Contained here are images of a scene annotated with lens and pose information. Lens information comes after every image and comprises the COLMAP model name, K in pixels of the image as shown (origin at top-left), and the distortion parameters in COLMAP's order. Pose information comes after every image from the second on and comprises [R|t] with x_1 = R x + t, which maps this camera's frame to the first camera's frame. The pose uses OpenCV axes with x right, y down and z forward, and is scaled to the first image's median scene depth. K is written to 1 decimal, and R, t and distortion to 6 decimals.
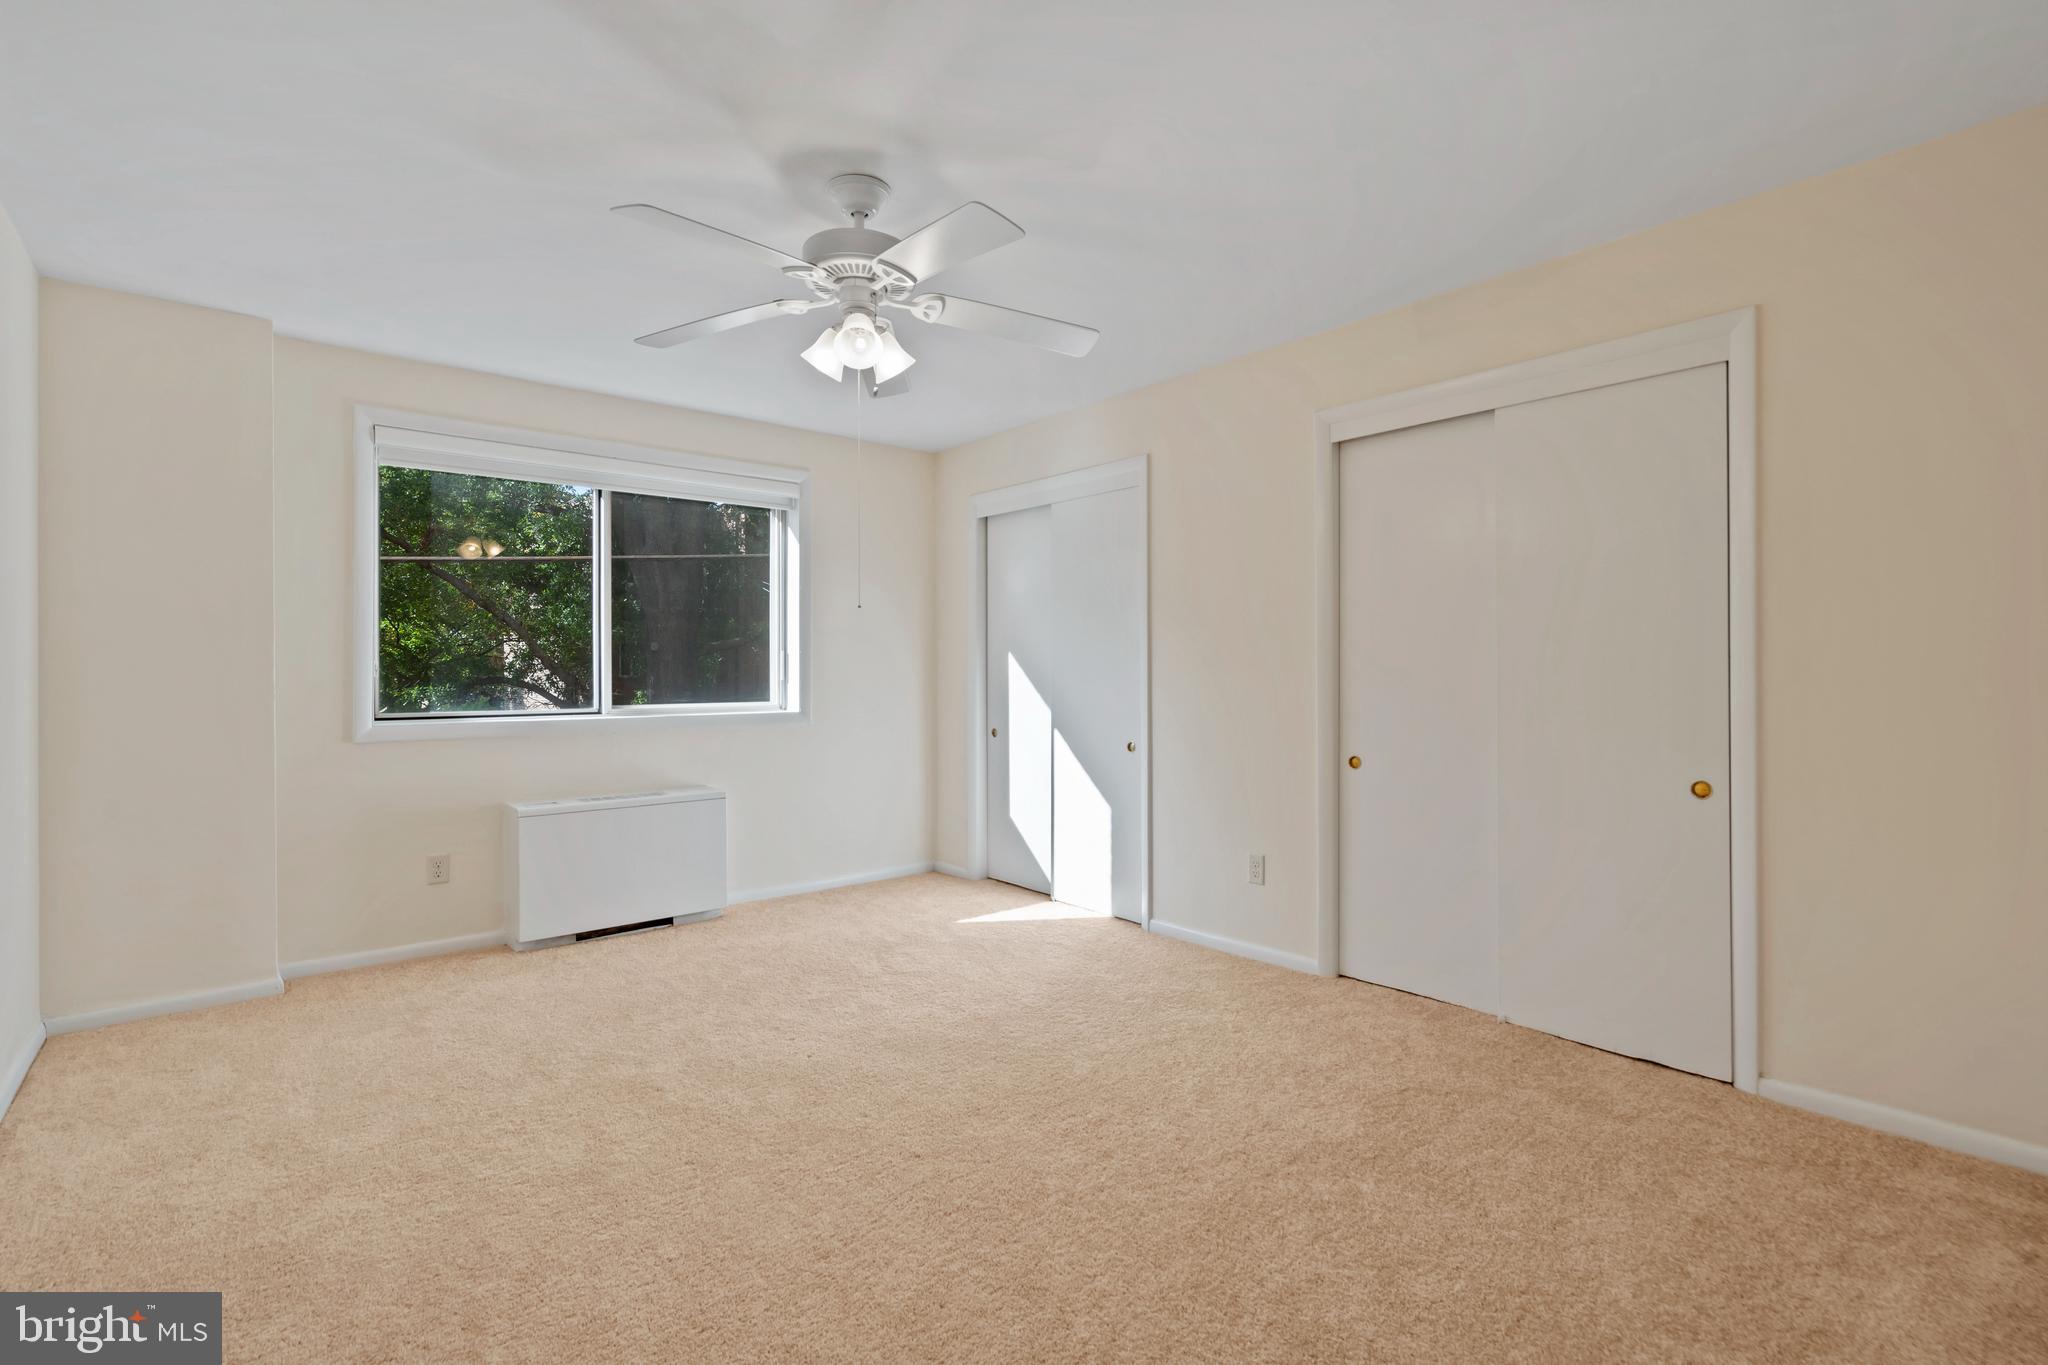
lens RADIAL K [[932.1, 0, 1021.8], [0, 932.1, 673.5], [0, 0, 1]] dist [-0.000752, 0.000068]
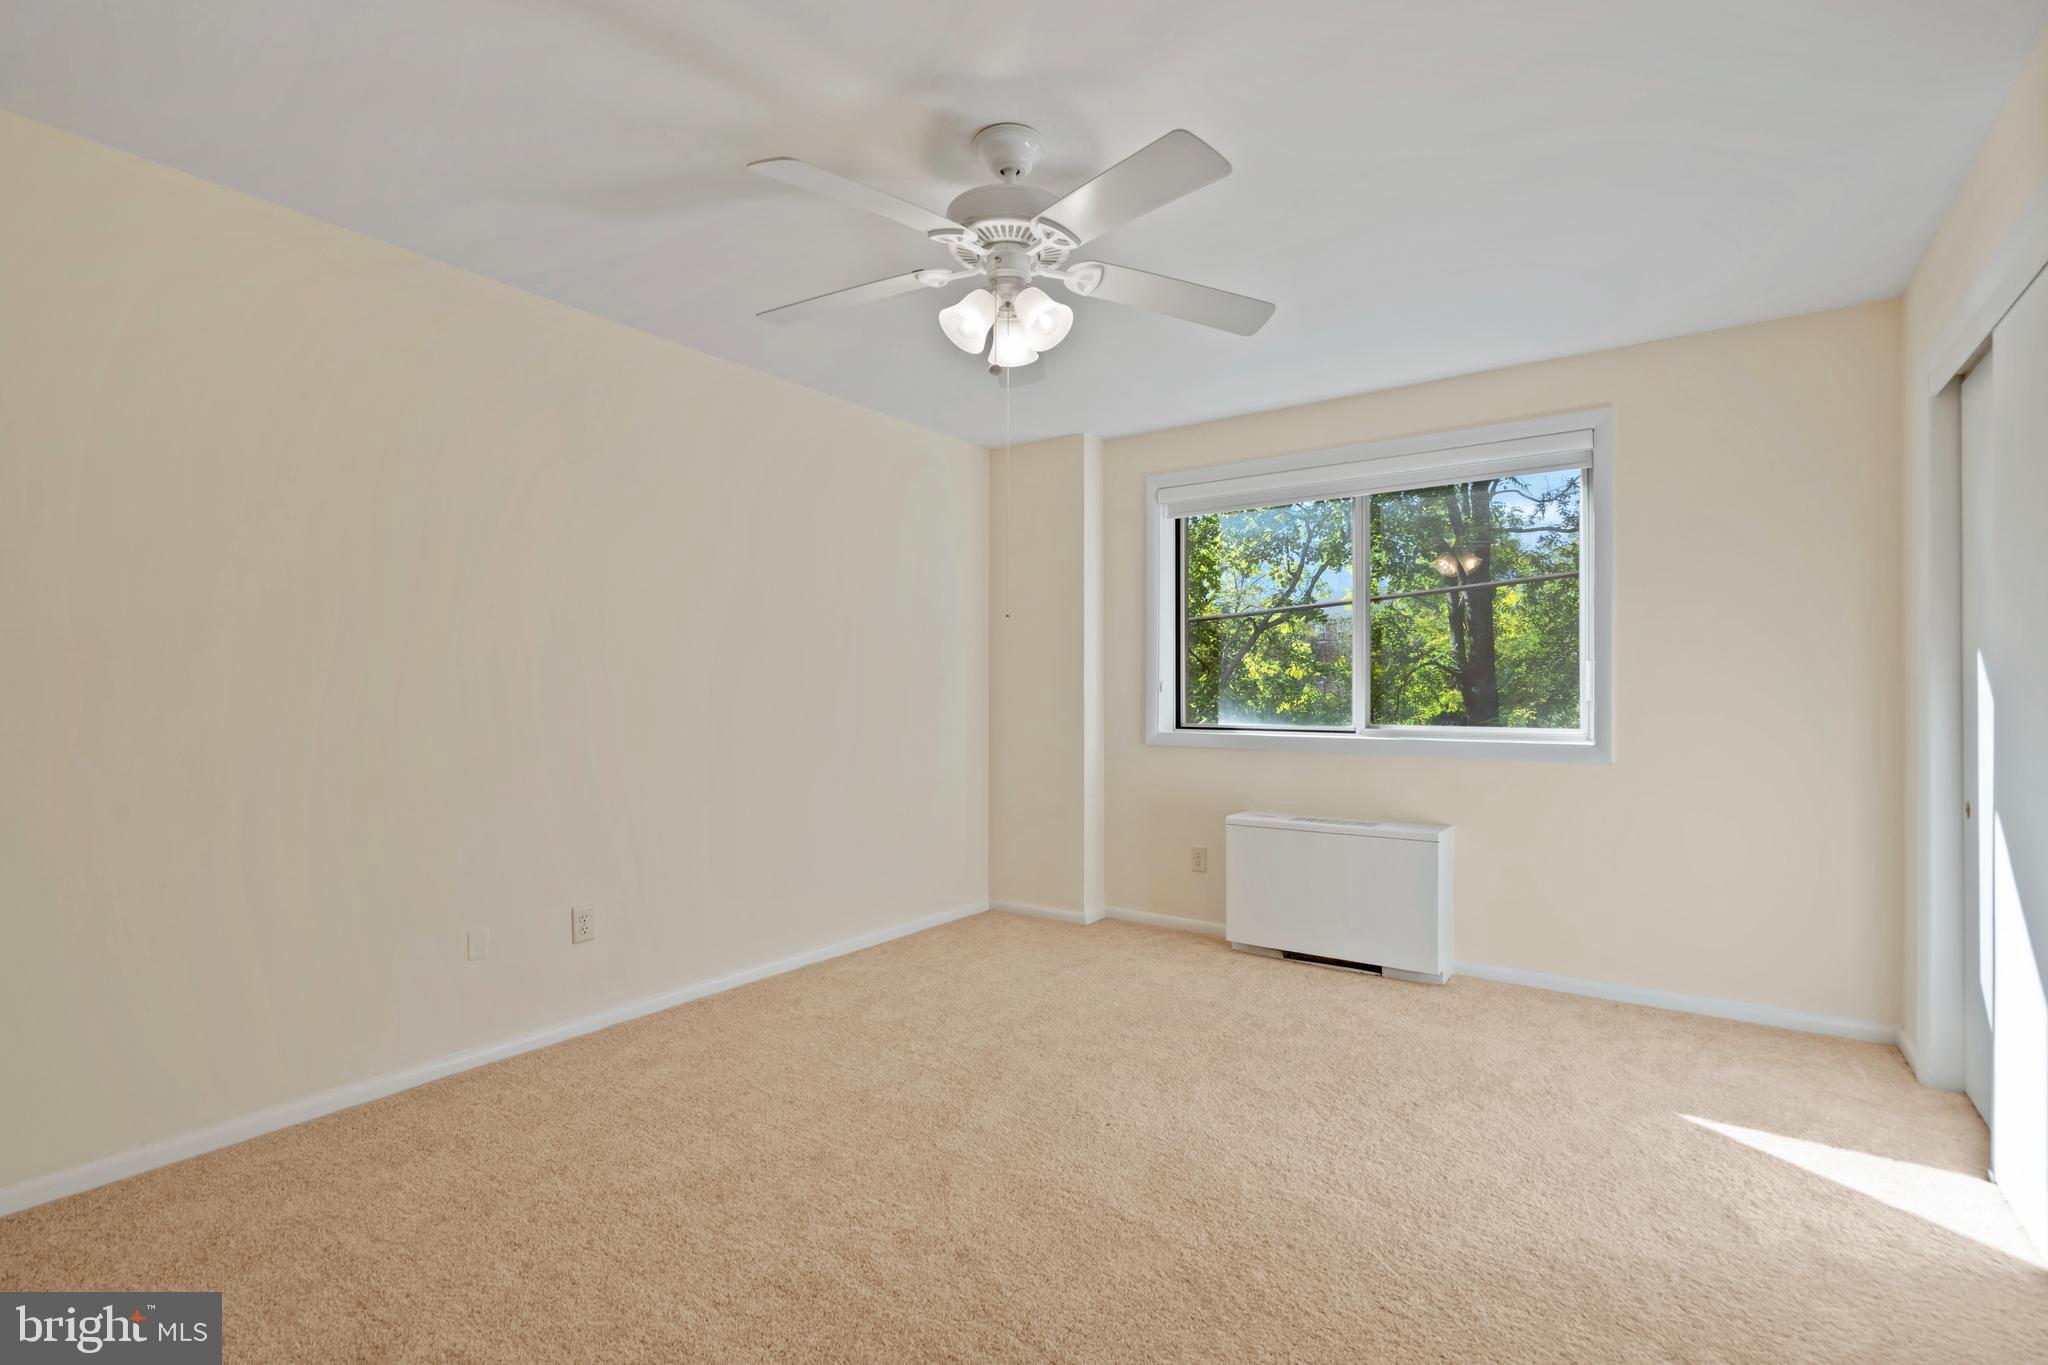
lens RADIAL K [[957.2, 0, 1110.2], [0, 957.2, 688.0], [0, 0, 1]] dist [0.000921, 0.000165]
pose [[0.262709, -0.000101, -0.964875, 0.502761], [-0.002162, 0.999997, -0.000693, -0.002146], [0.964873, 0.002268, 0.262708, 0.590224]]
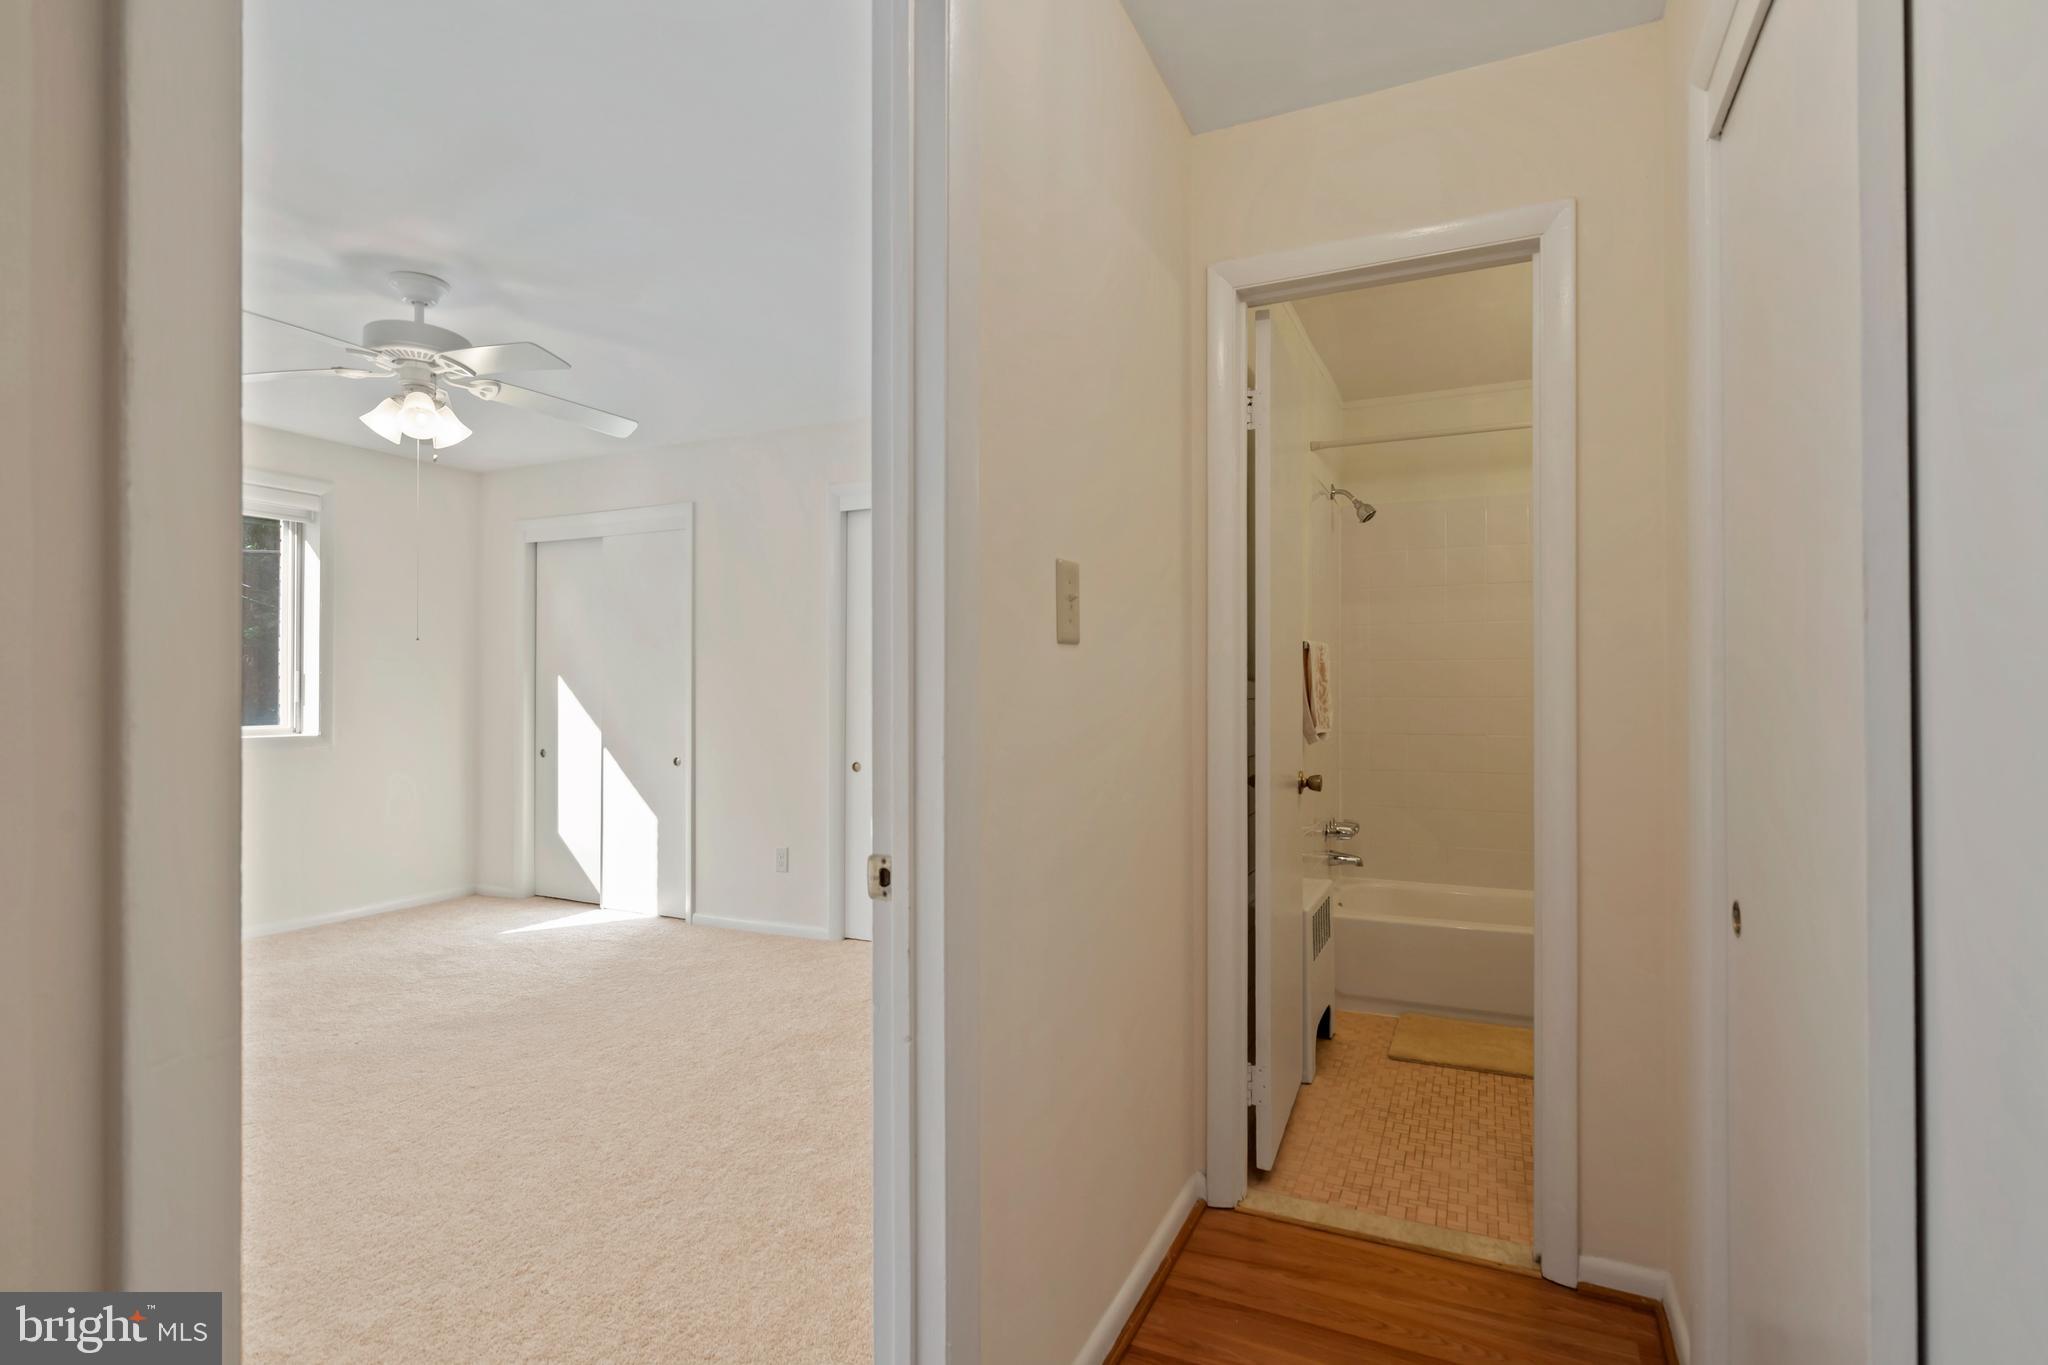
lens RADIAL K [[1005.4, 0, 997.1], [0, 1005.4, 685.8], [0, 0, 1]] dist [-0.000127, 0.000466]
pose [[0.922802, 0.005776, 0.385230, 0.007960], [-0.002295, 0.999952, -0.009496, -0.001897], [-0.385267, 0.007879, 0.922772, -0.310213]]
